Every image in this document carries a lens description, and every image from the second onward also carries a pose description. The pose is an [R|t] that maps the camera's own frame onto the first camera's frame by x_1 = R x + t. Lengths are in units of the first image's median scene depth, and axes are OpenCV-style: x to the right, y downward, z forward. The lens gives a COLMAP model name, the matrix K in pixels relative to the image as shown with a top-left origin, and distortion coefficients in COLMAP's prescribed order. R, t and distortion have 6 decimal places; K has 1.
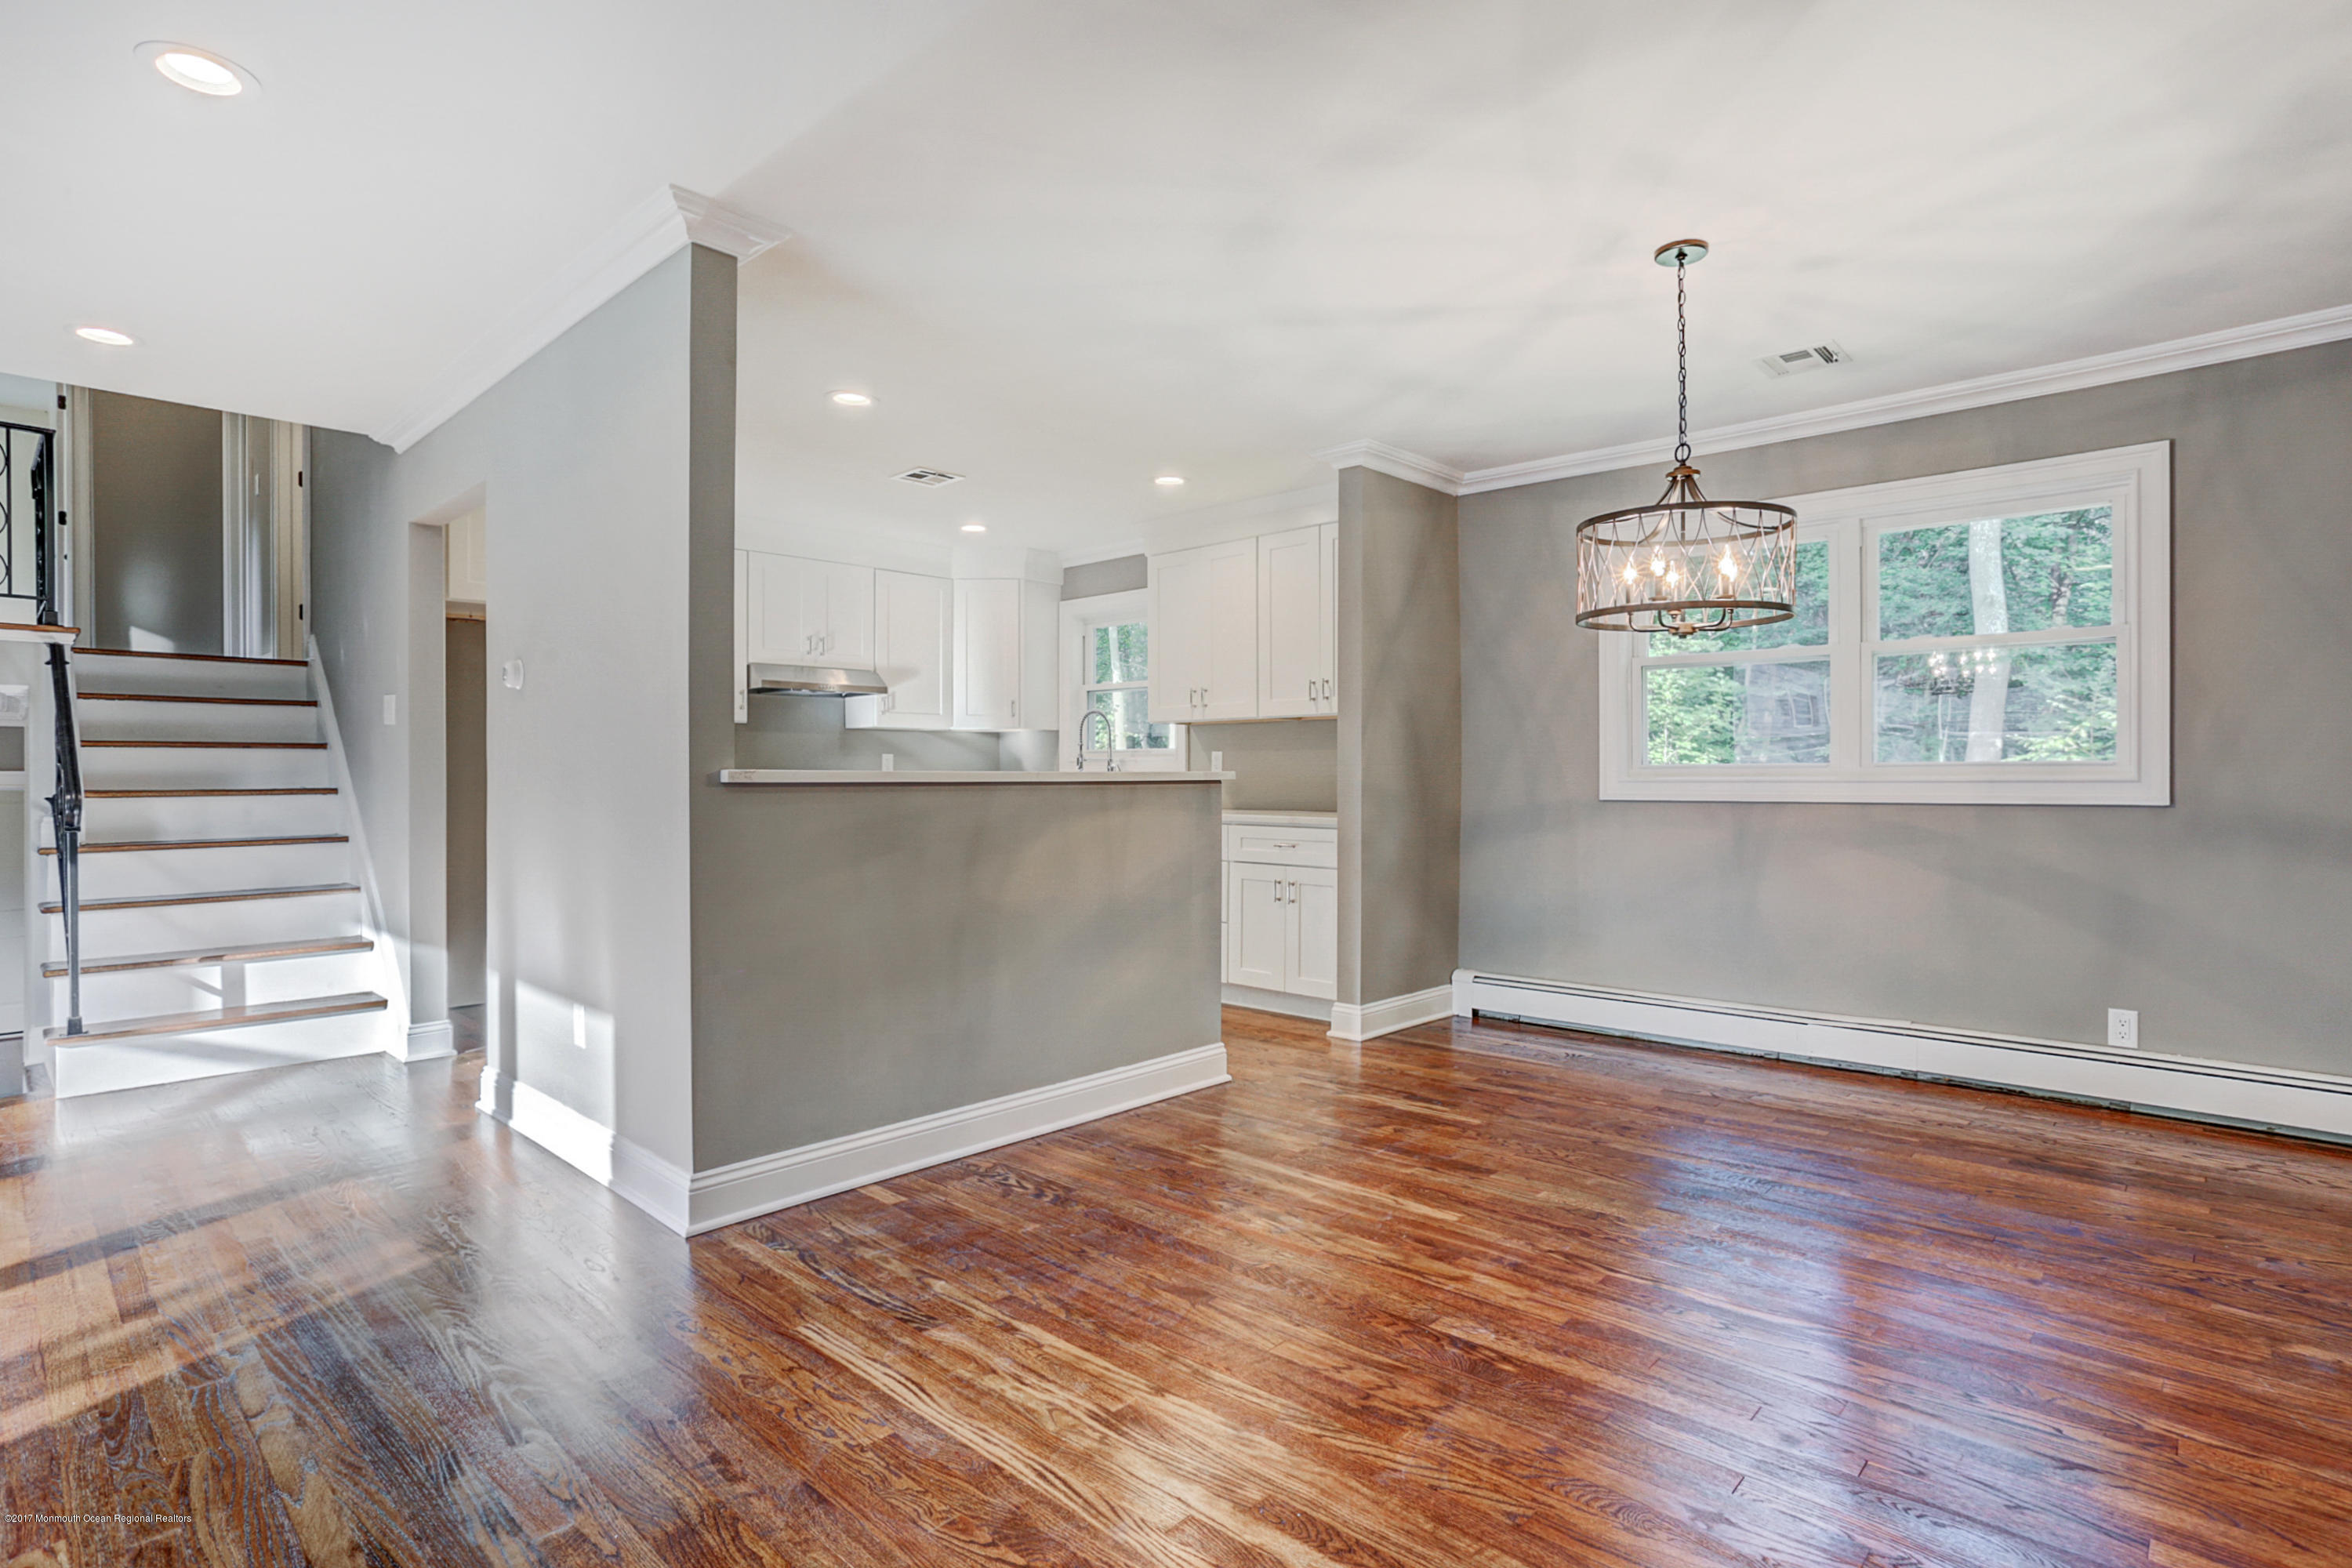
lens RADIAL K [[1183.2, 0, 1176.0], [0, 1183.2, 784.0], [0, 0, 1]] dist [-0.066087, 0.034221]
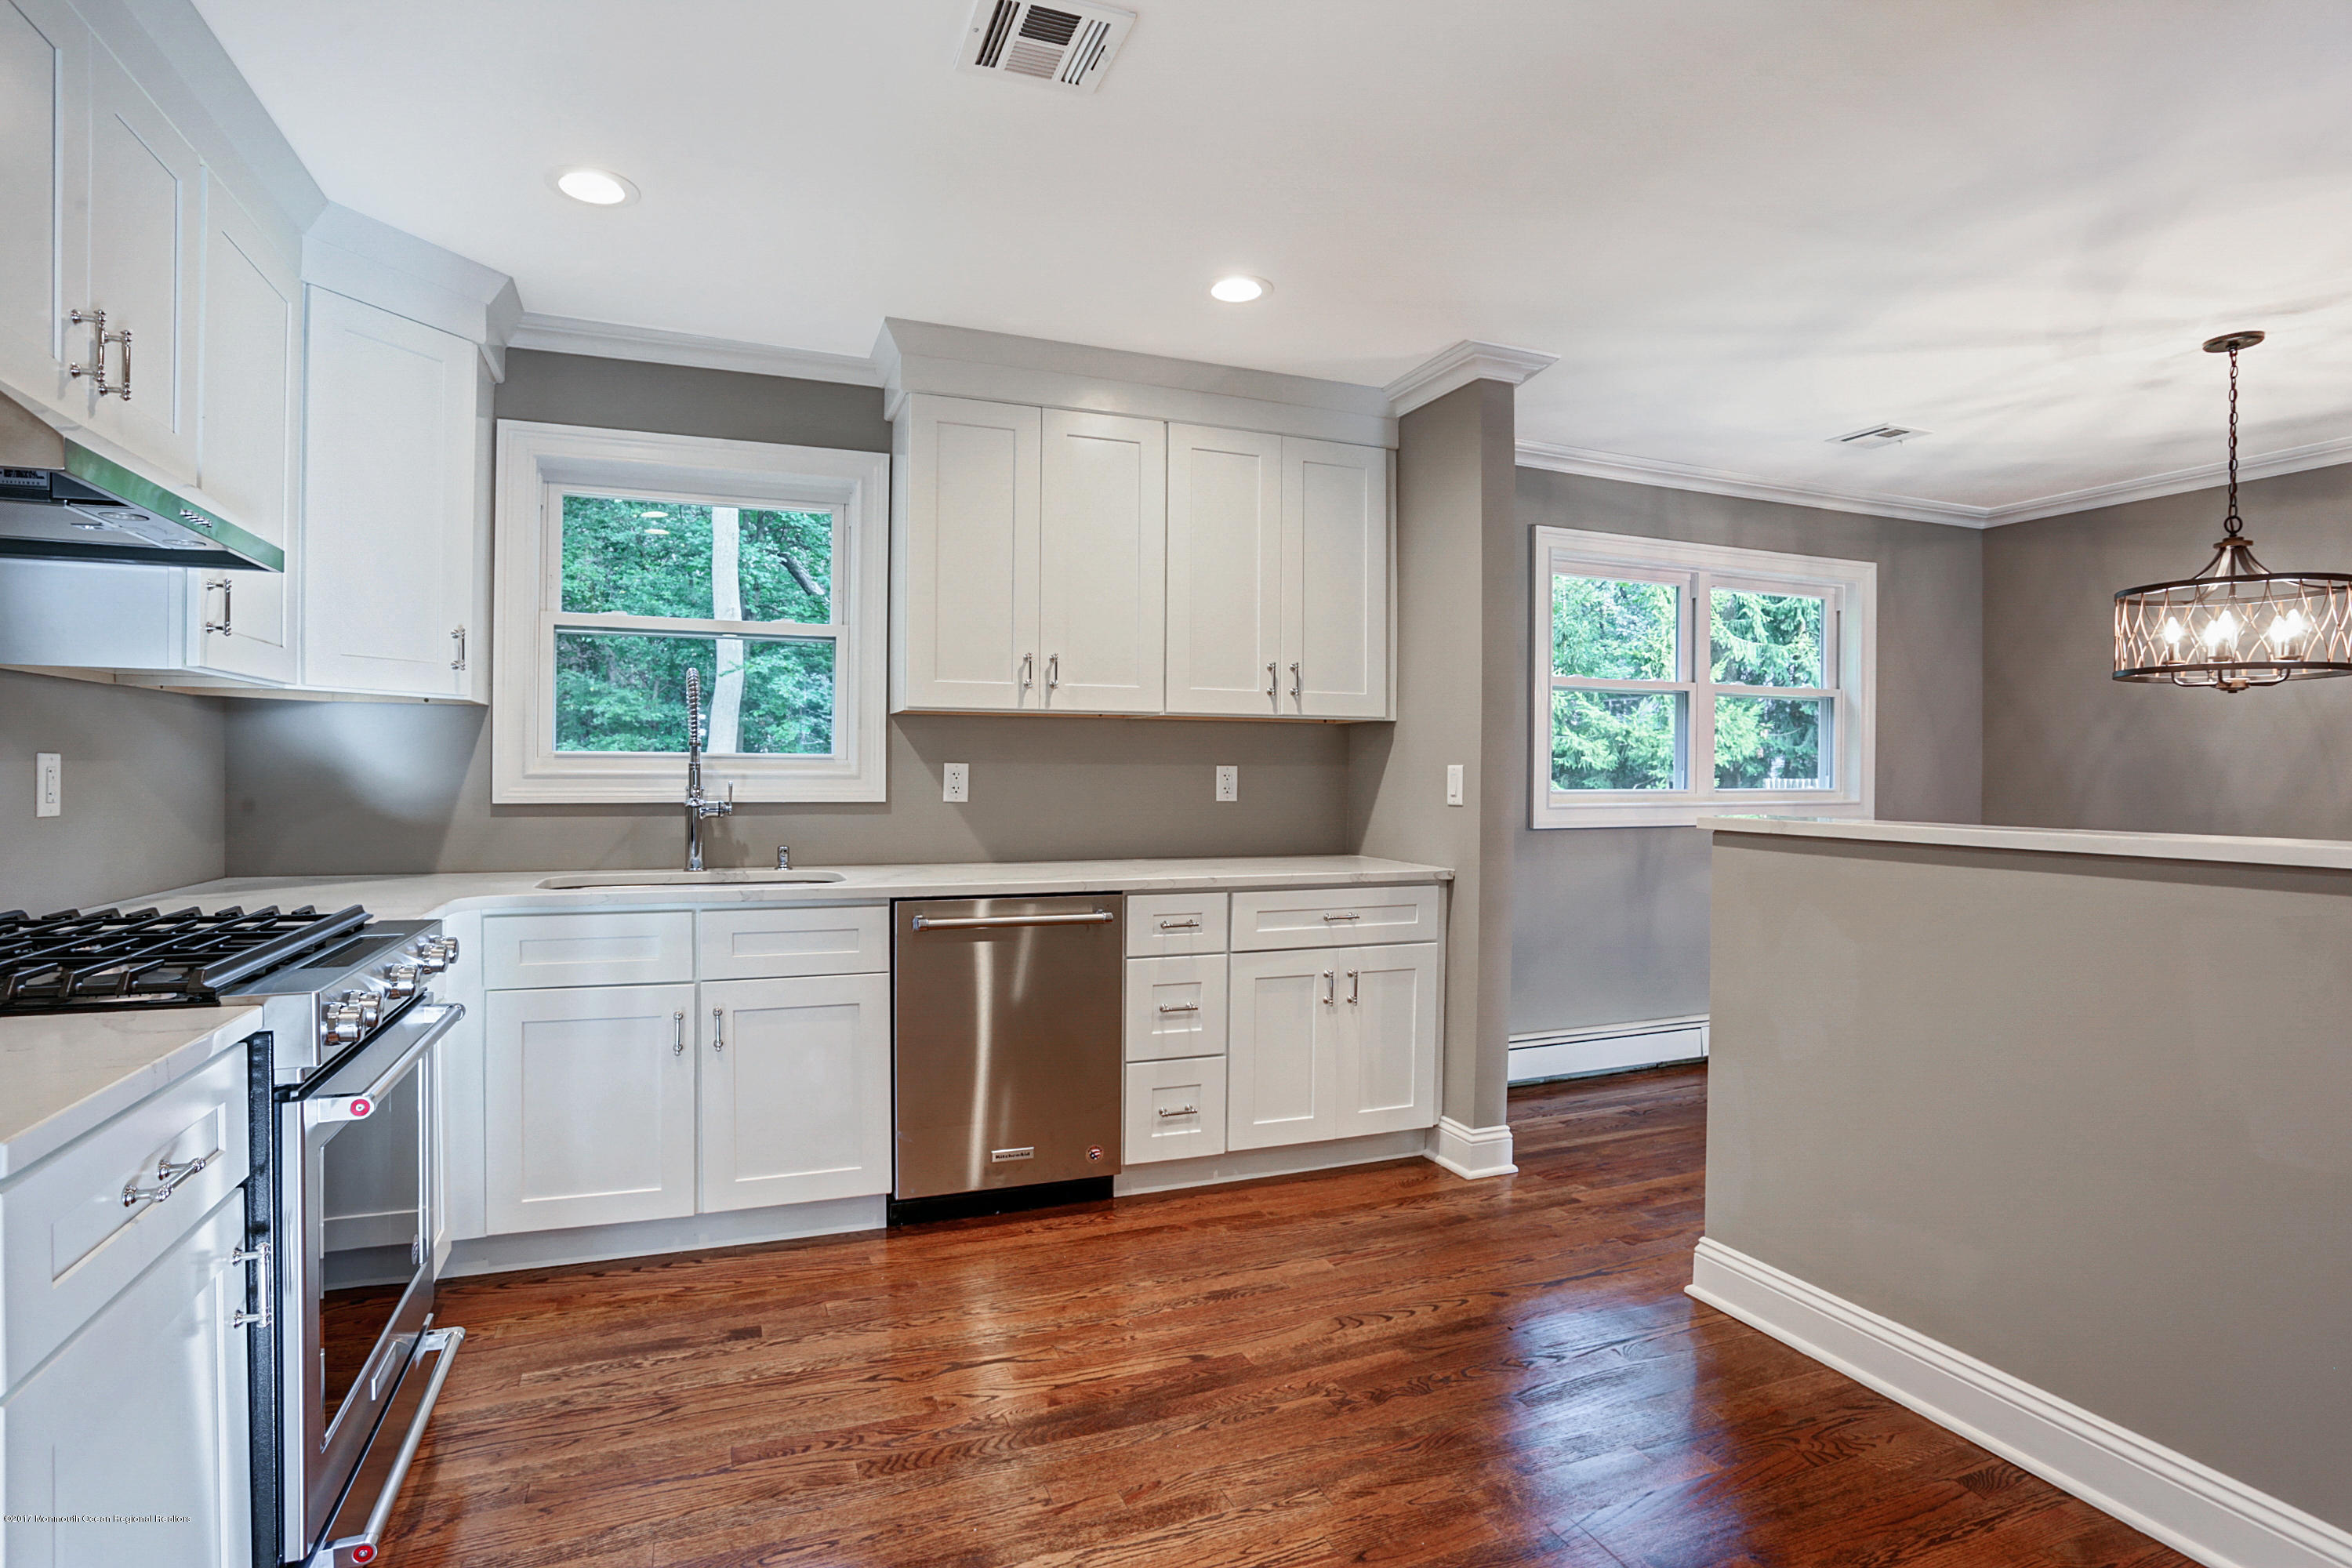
lens RADIAL K [[1178.8, 0, 1197.2], [0, 1178.8, 790.1], [0, 0, 1]] dist [-0.064704, 0.000923]
pose [[0.412900, -0.010832, 0.910712, -0.571237], [0.001881, 0.999937, 0.011041, -0.027431], [-0.910775, -0.002846, 0.412894, 0.869838]]
